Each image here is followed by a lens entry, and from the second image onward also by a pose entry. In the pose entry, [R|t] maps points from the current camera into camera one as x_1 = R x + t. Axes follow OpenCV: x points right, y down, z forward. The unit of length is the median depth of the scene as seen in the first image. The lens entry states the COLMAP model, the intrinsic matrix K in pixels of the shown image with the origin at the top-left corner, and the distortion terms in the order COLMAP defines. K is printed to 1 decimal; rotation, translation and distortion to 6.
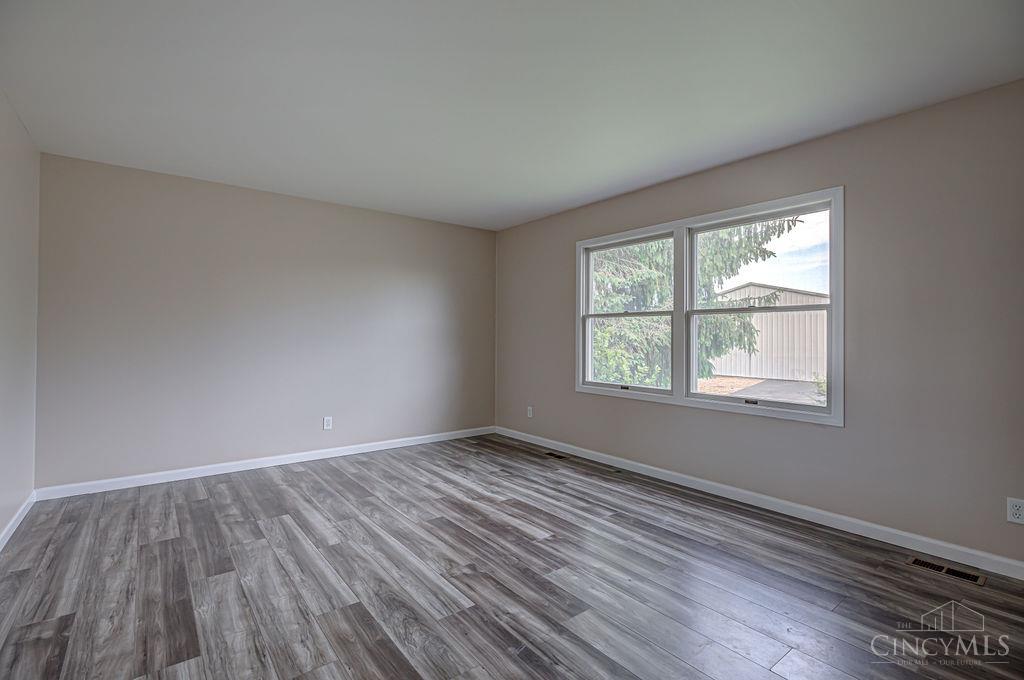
lens RADIAL K [[472.5, 0, 518.3], [0, 472.5, 338.6], [0, 0, 1]] dist [-0.003678, -0.000249]
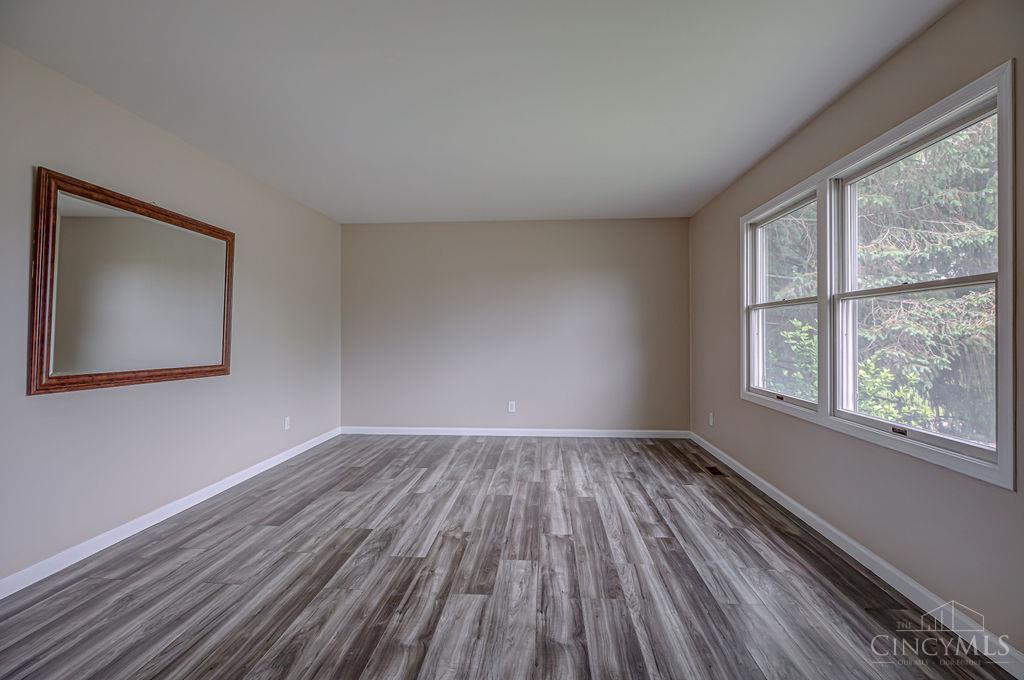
lens RADIAL K [[472.5, 0, 509.5], [0, 472.5, 340.3], [0, 0, 1]] dist [-0.003678, -0.000249]
pose [[0.739679, 0.002874, -0.672954, 0.583732], [0.002695, 0.999970, 0.007232, 0.004033], [0.672954, -0.007163, 0.739649, 0.177862]]
